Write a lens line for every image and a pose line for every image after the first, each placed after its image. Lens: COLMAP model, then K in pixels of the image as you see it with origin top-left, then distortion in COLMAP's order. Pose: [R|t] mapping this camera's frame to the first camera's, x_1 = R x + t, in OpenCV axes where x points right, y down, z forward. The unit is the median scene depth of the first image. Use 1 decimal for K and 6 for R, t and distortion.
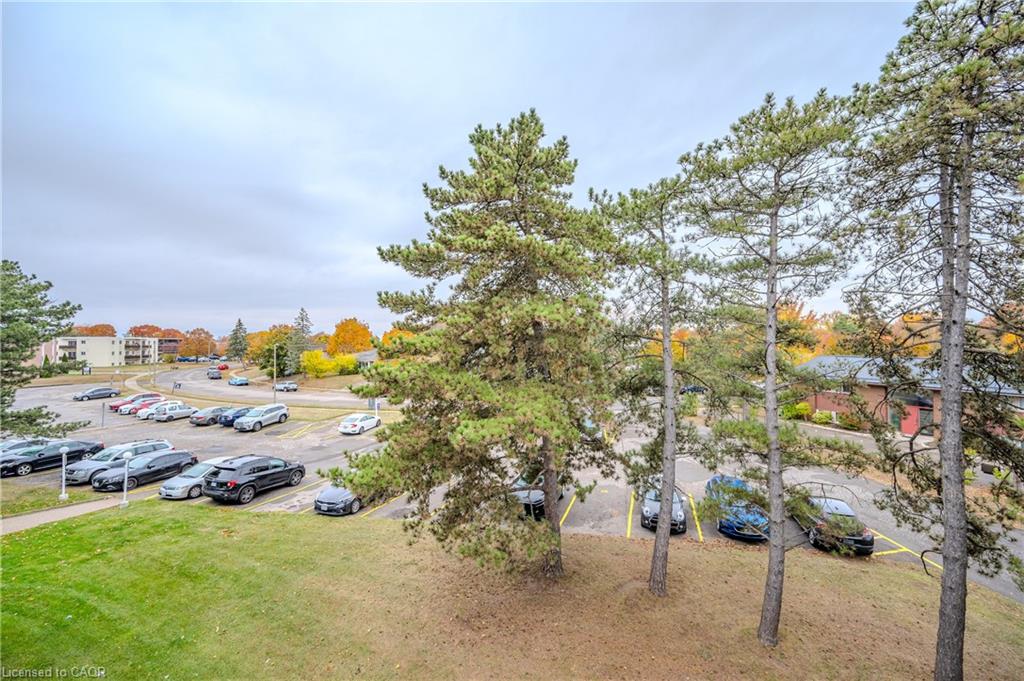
lens RADIAL K [[404.6, 0, 504.8], [0, 404.6, 335.5], [0, 0, 1]] dist [-0.000938, 0.001358]
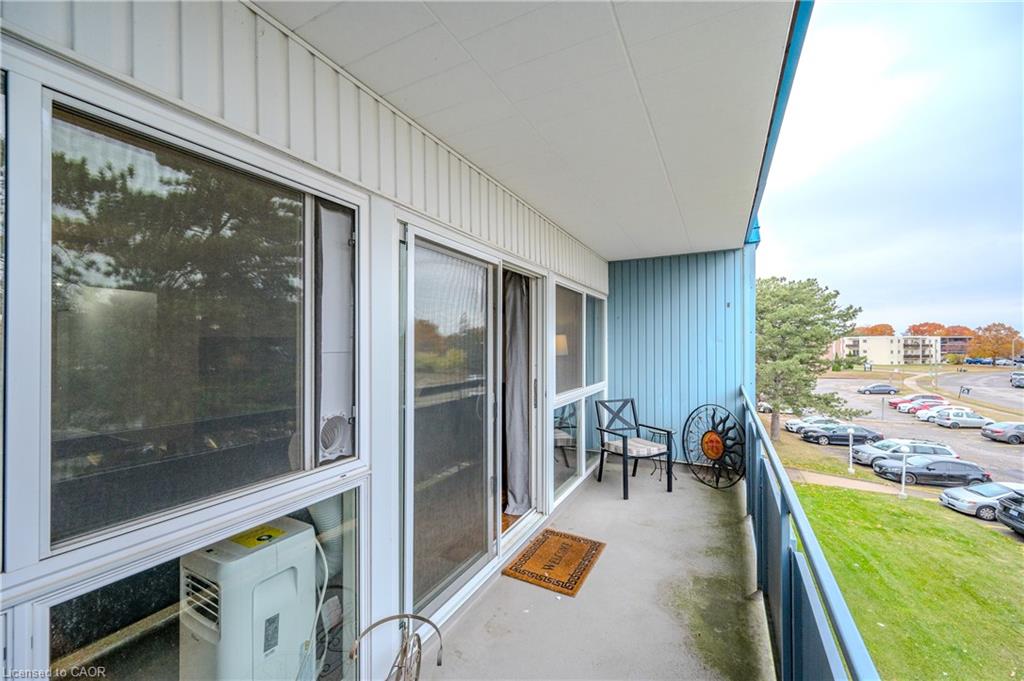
lens RADIAL K [[404.6, 0, 513.9], [0, 404.6, 344.4], [0, 0, 1]] dist [-0.000938, 0.001358]
pose [[0.050523, 0.001358, -0.998722, 0.065449], [0.022885, 0.999735, 0.002517, 0.005421], [0.998461, -0.022983, 0.050478, -0.055580]]
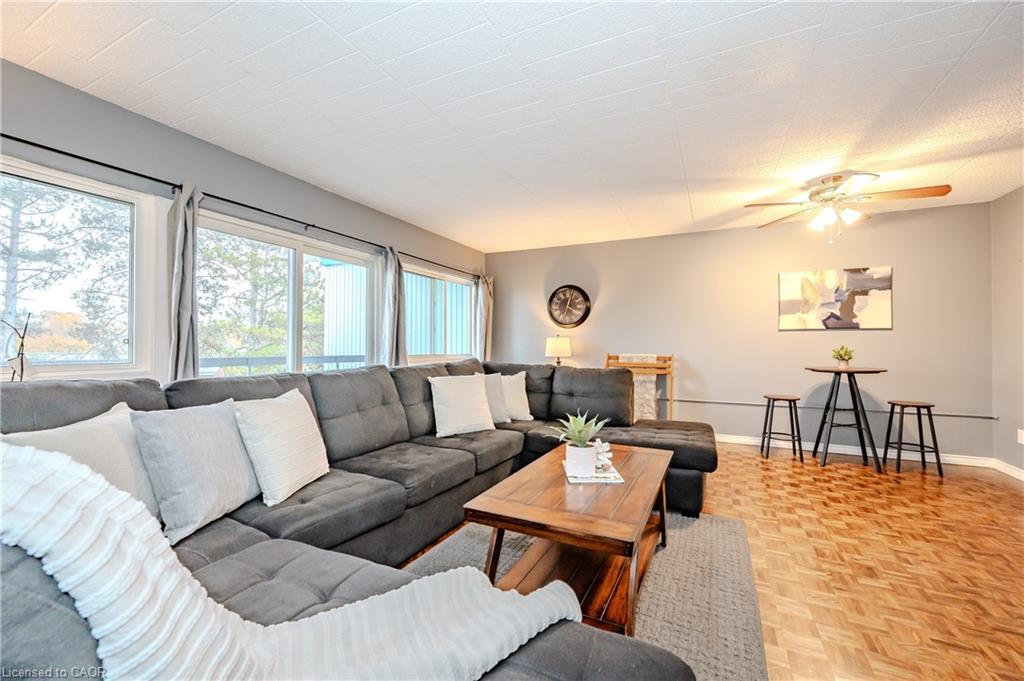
lens RADIAL K [[404.6, 0, 502.1], [0, 404.6, 341.3], [0, 0, 1]] dist [-0.000938, 0.001358]
pose [[-0.043770, 0.014011, 0.998943, -0.345628], [-0.025798, 0.999552, -0.015150, 0.024791], [-0.998708, -0.026434, -0.043389, -0.187385]]
